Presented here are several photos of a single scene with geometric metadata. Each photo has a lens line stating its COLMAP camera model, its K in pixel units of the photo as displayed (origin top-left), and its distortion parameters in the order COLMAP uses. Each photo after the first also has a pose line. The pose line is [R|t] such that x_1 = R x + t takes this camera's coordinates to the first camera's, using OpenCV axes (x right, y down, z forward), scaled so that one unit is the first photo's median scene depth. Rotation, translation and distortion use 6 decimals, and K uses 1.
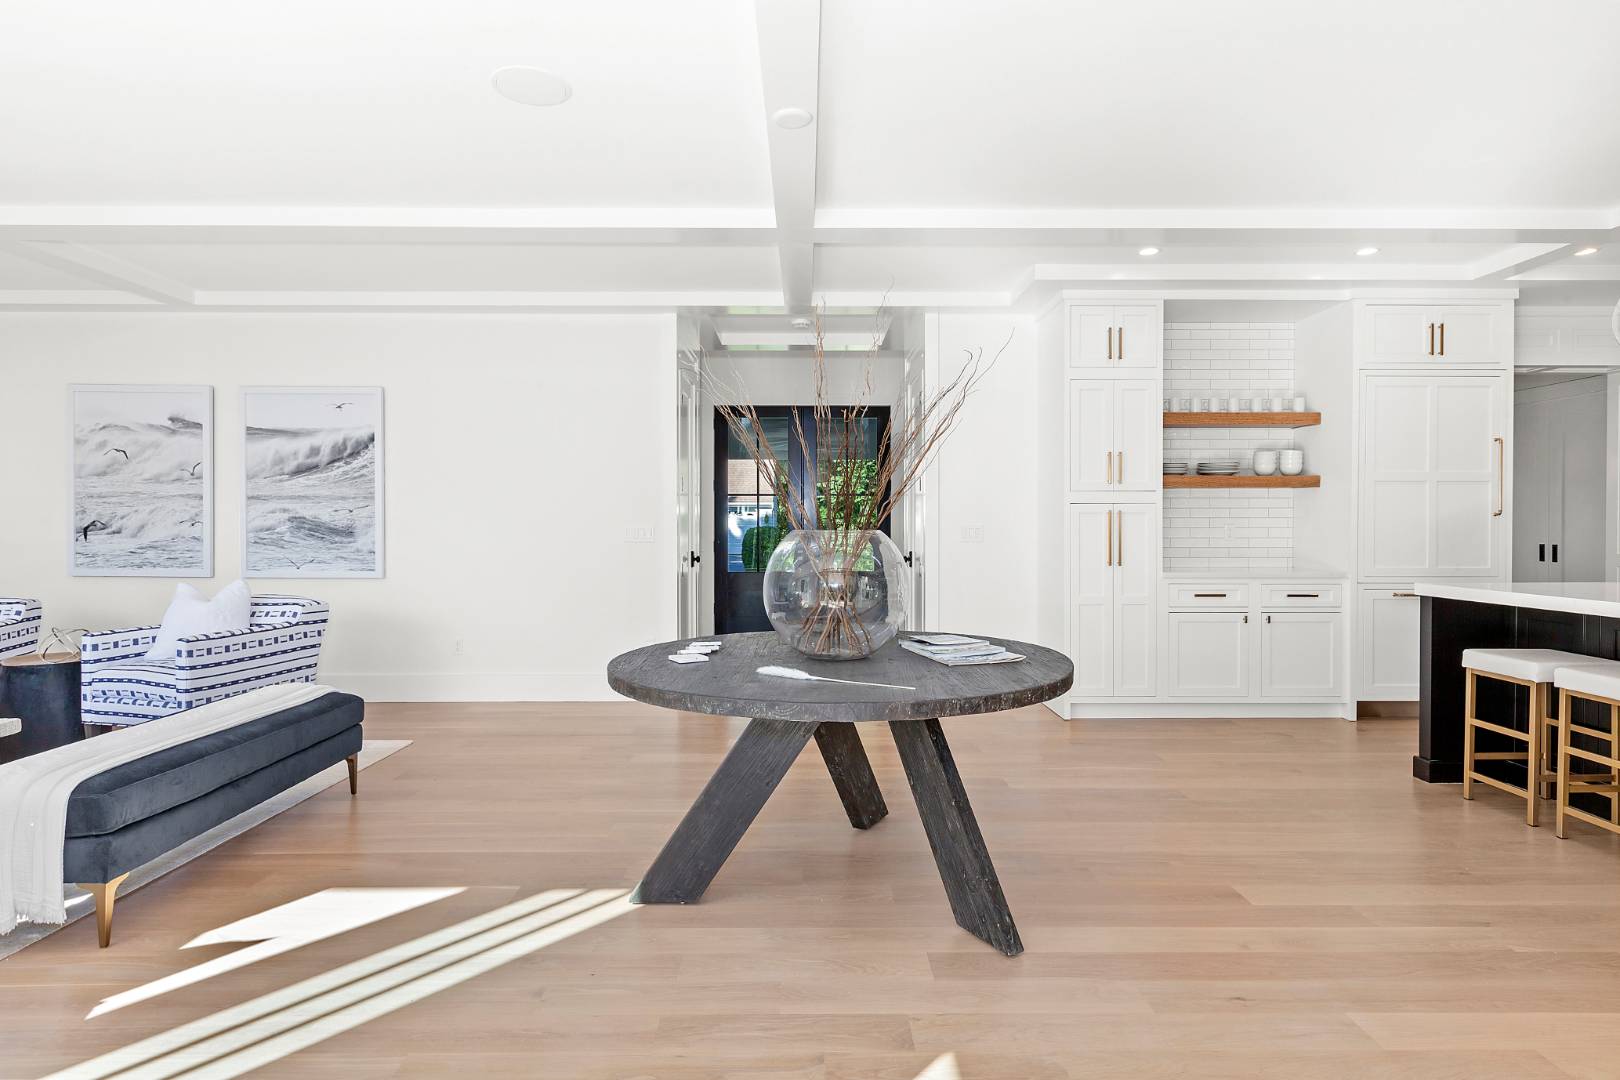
lens RADIAL K [[738.7, 0, 807.6], [0, 738.7, 540.4], [0, 0, 1]] dist [0.021360, -0.003820]
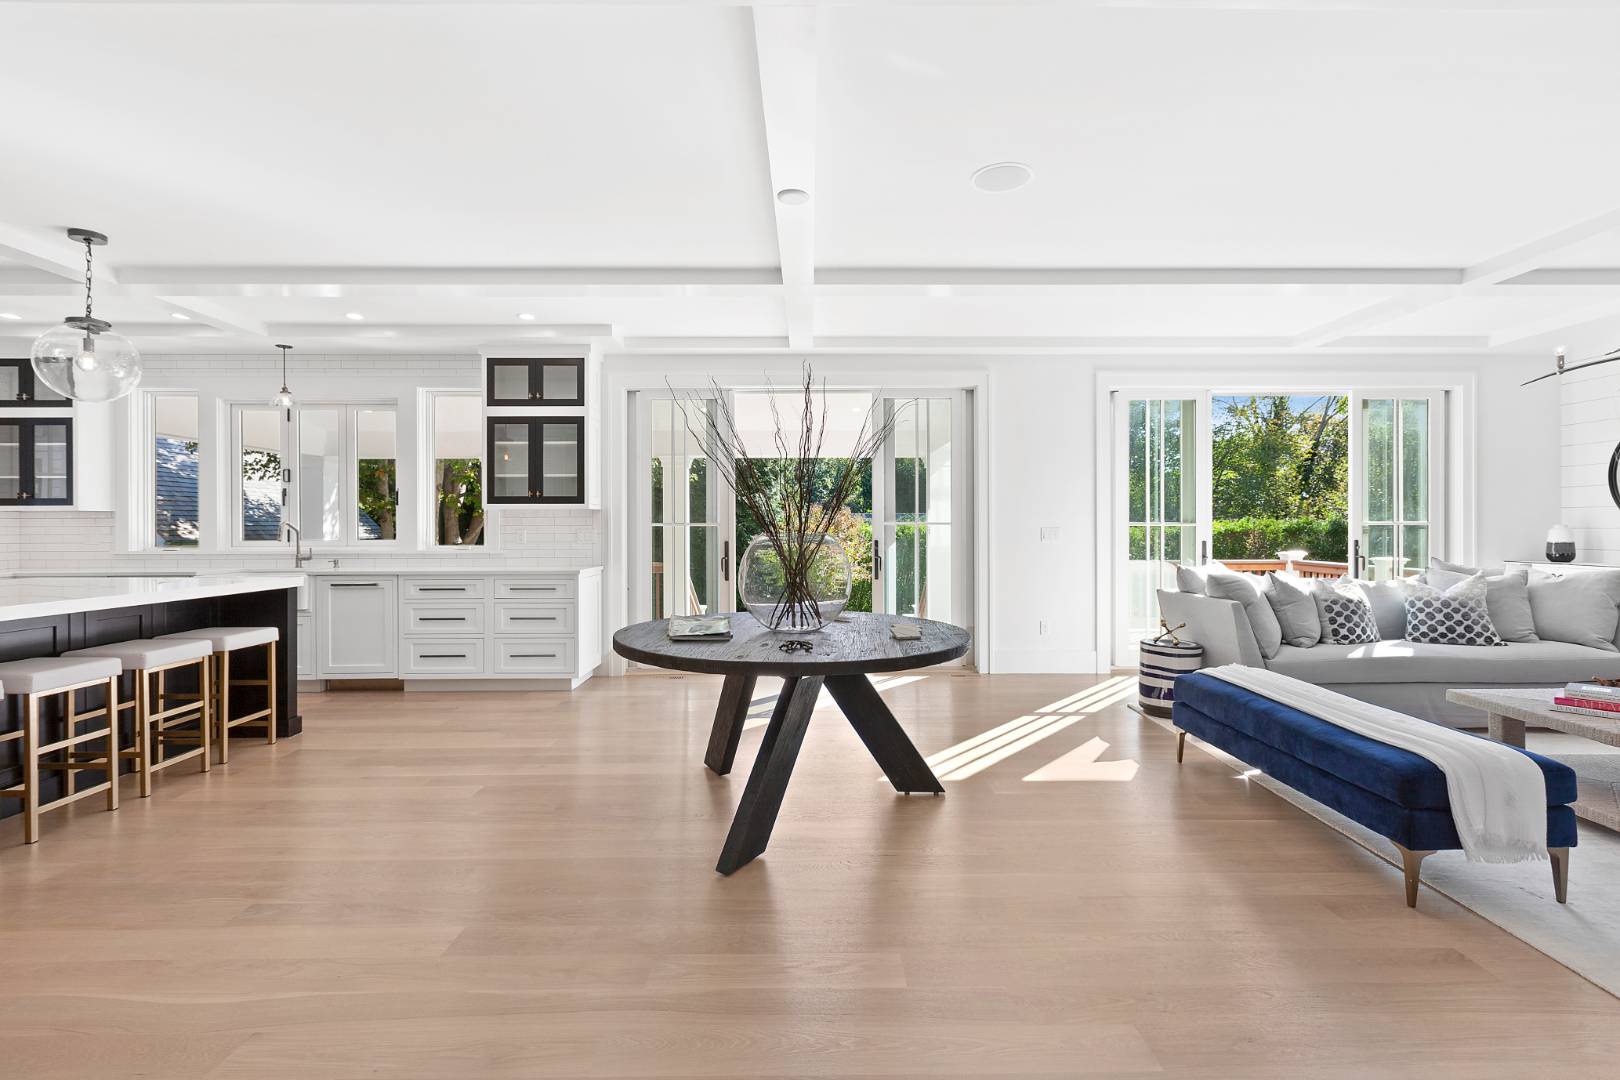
lens RADIAL K [[738.7, 0, 804.9], [0, 738.7, 525.8], [0, 0, 1]] dist [0.021360, -0.003820]
pose [[-0.999940, 0.009879, 0.004750, -0.050143], [0.009902, 0.999939, 0.004950, -0.028507], [-0.004701, 0.004996, -0.999976, 2.130664]]
